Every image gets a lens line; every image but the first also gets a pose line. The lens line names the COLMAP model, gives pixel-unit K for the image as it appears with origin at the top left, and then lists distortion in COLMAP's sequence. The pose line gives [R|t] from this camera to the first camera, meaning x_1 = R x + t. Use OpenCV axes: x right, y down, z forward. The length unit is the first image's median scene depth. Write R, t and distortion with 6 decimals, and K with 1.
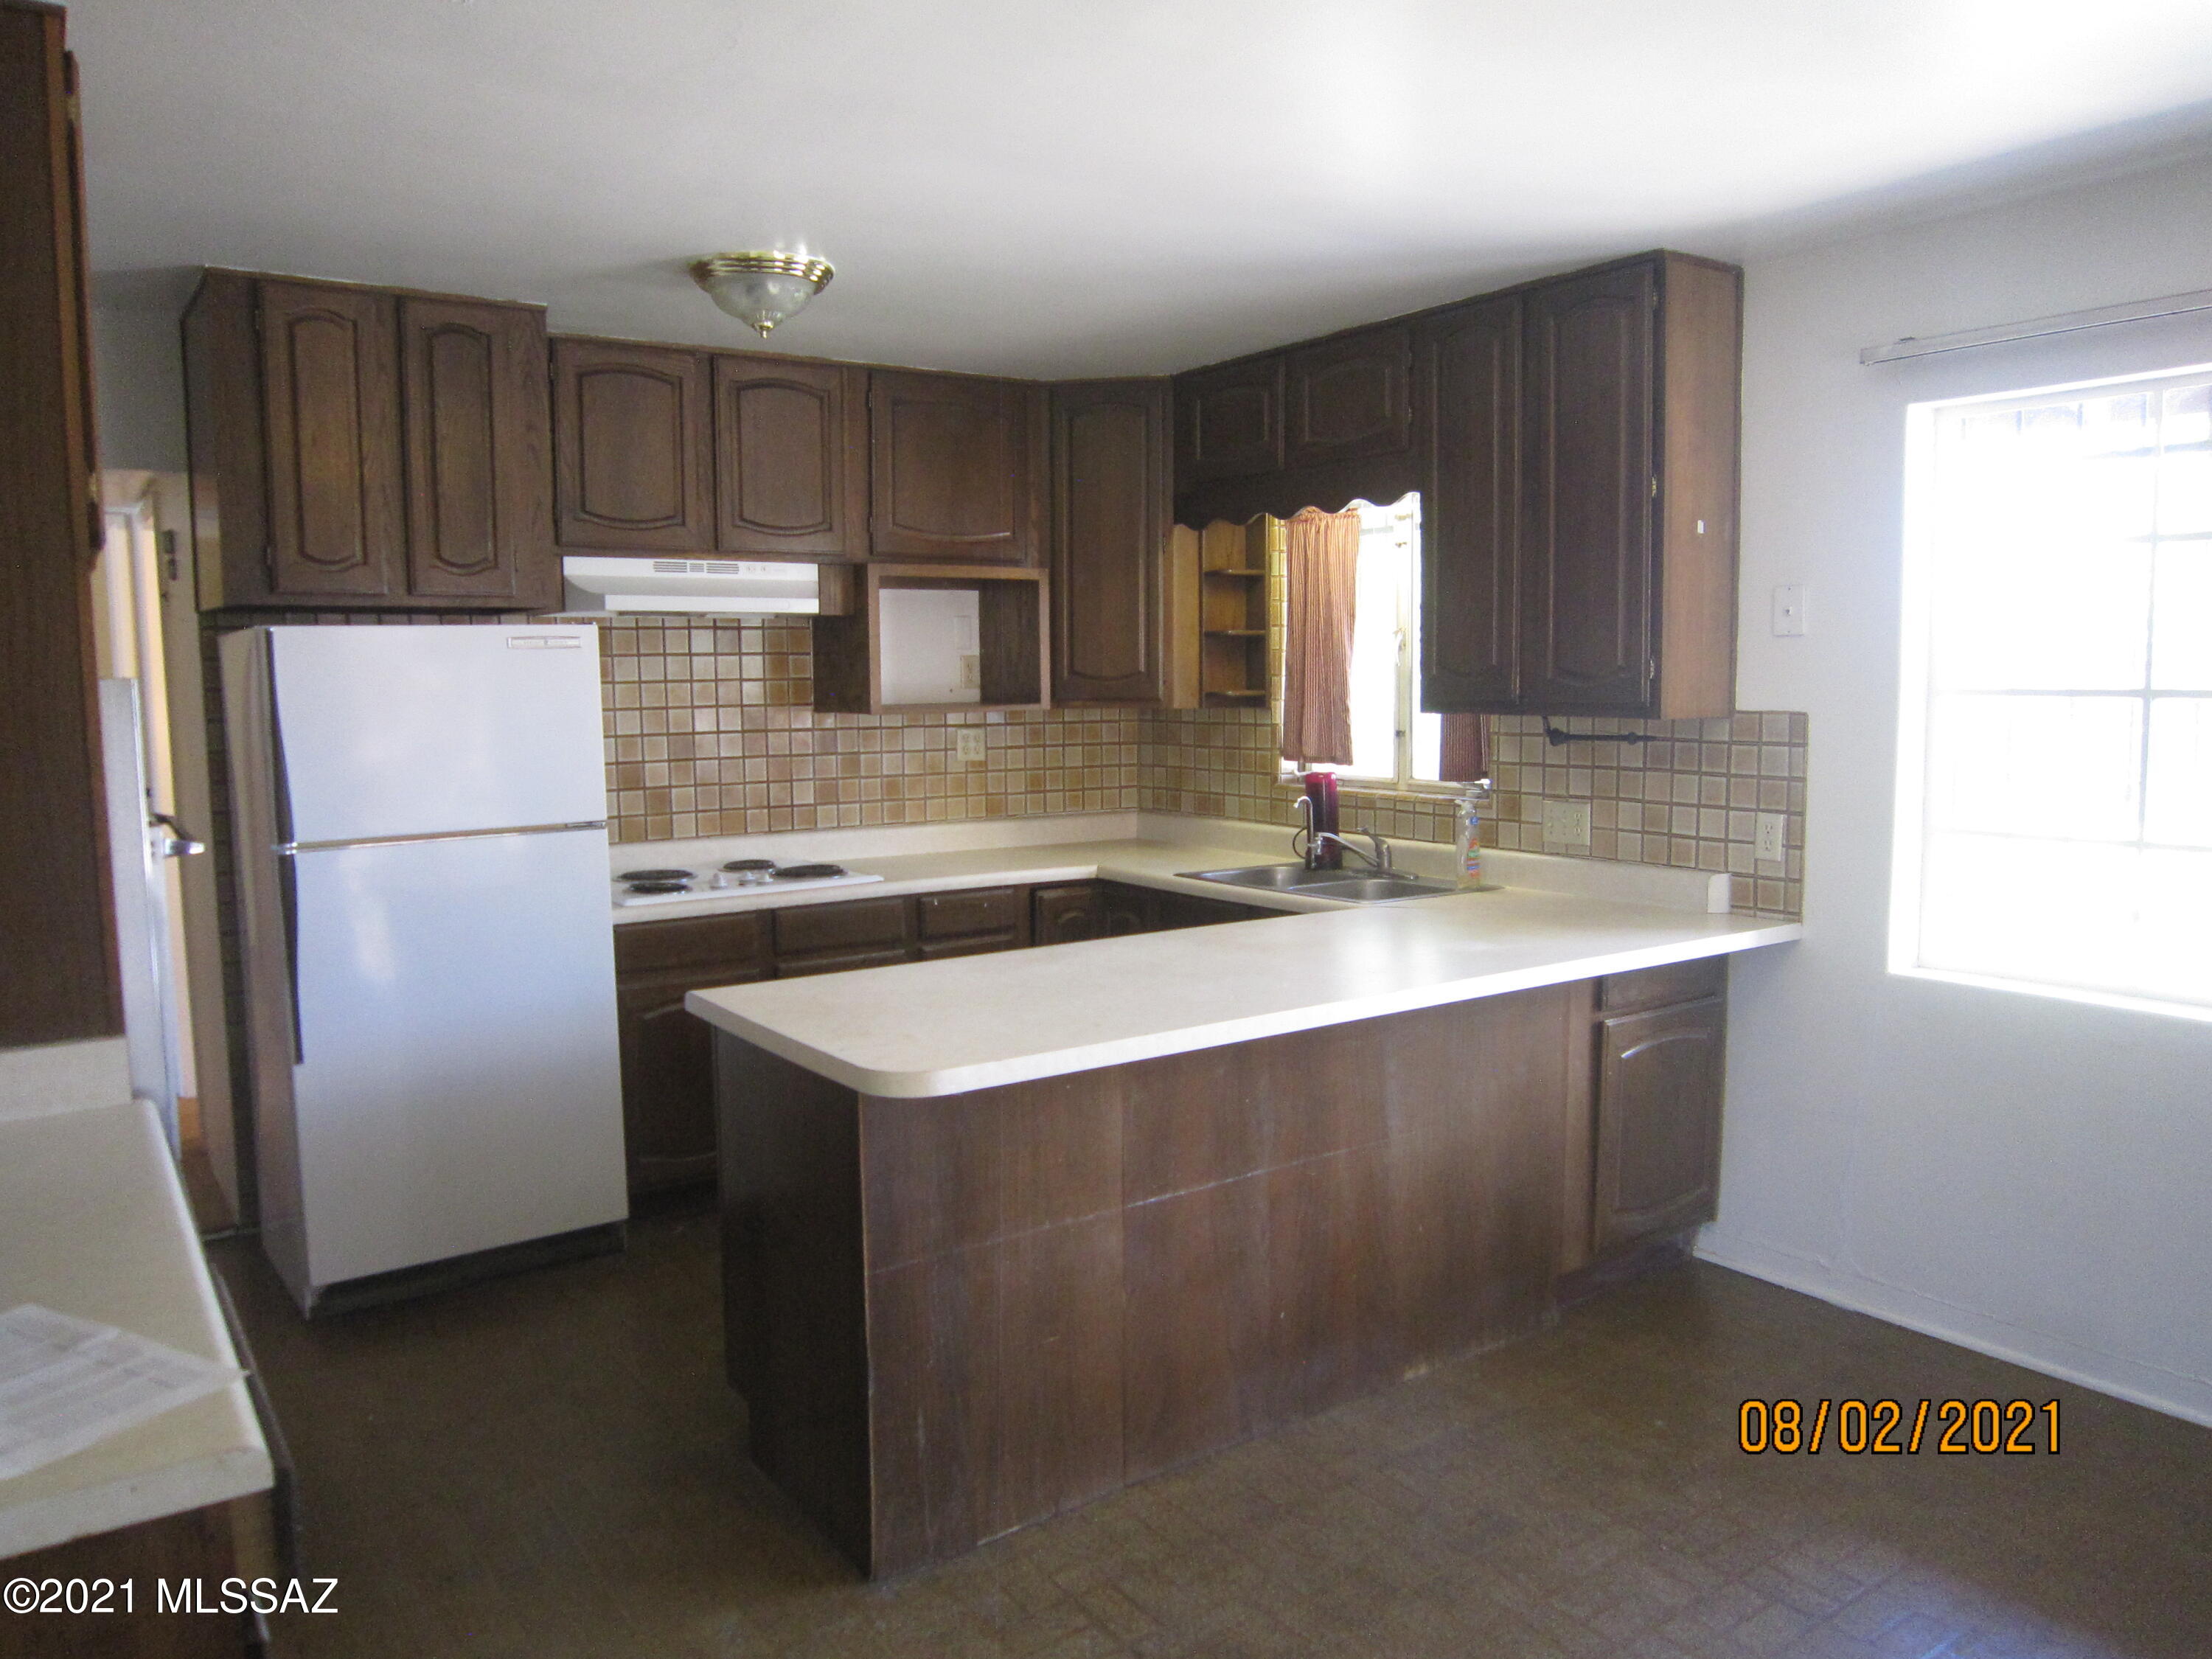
lens RADIAL K [[1582.2, 0, 1095.7], [0, 1582.2, 821.8], [0, 0, 1]] dist [-0.028344, 0.004443]
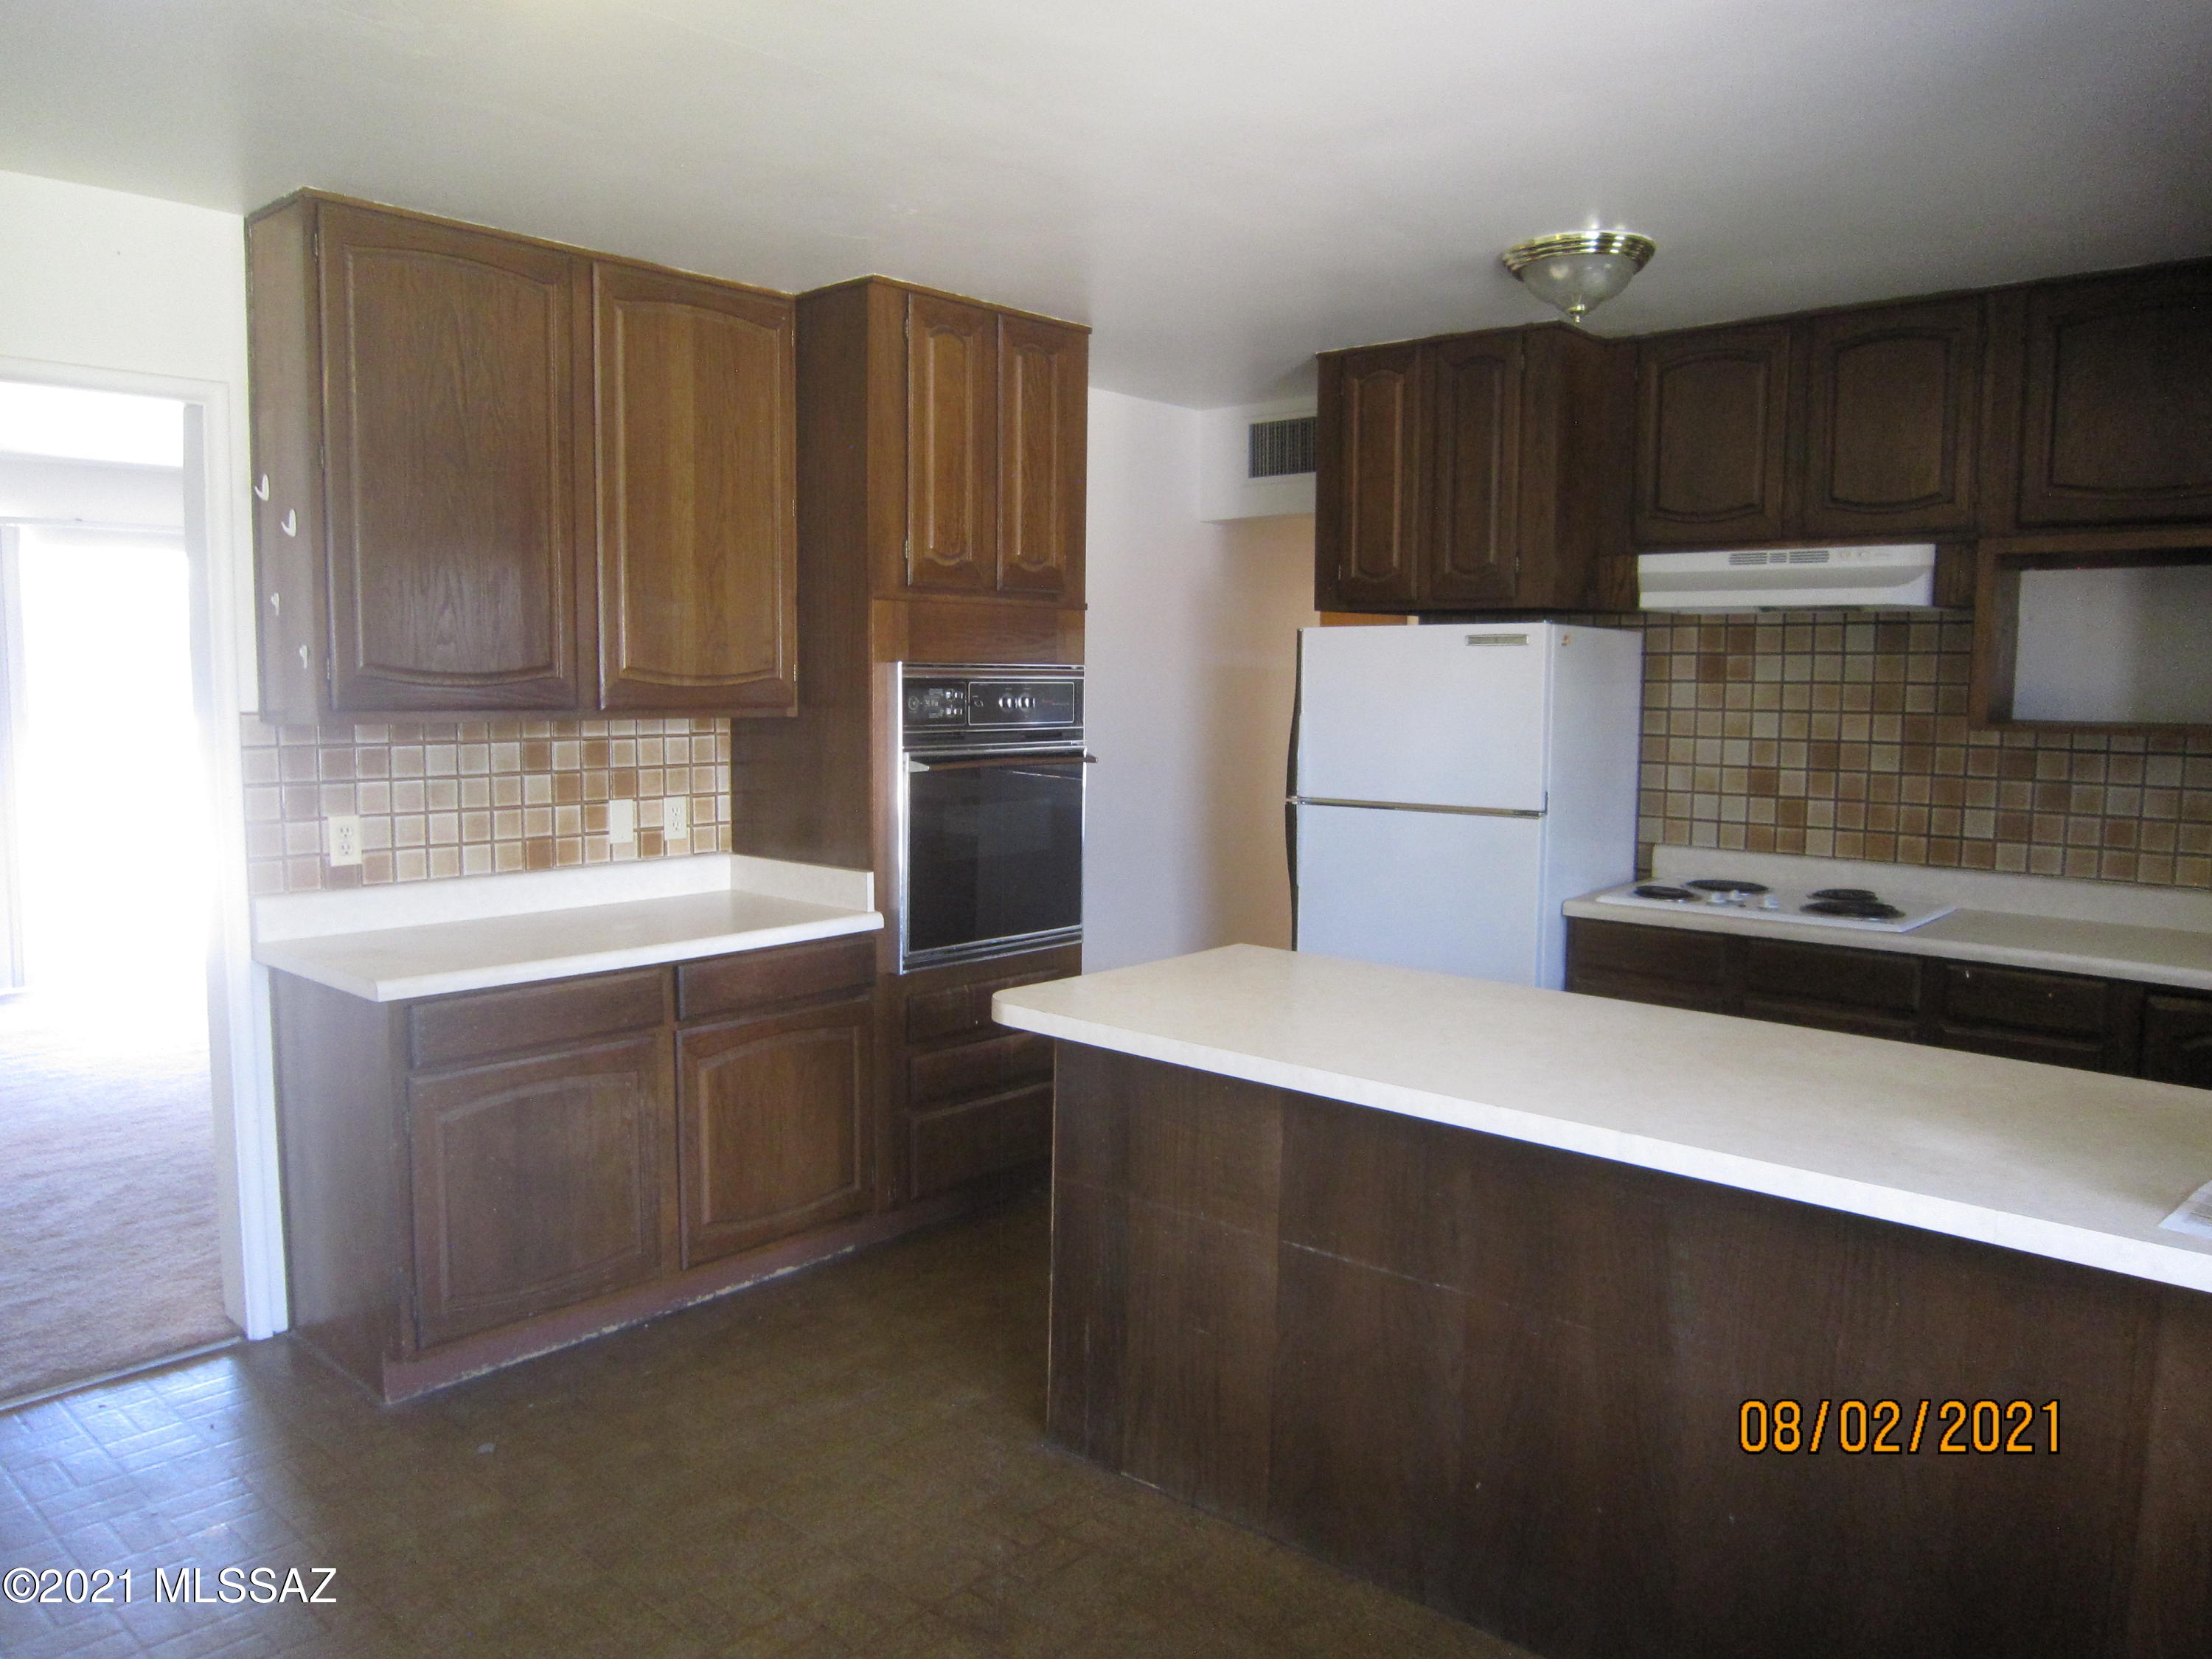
lens RADIAL K [[1582.2, 0, 1097.5], [0, 1582.2, 826.0], [0, 0, 1]] dist [-0.028344, 0.004443]
pose [[0.233952, 0.106687, -0.966377, 0.530273], [-0.104842, 0.990934, 0.084016, -0.040658], [0.966579, 0.081661, 0.243017, 0.394305]]
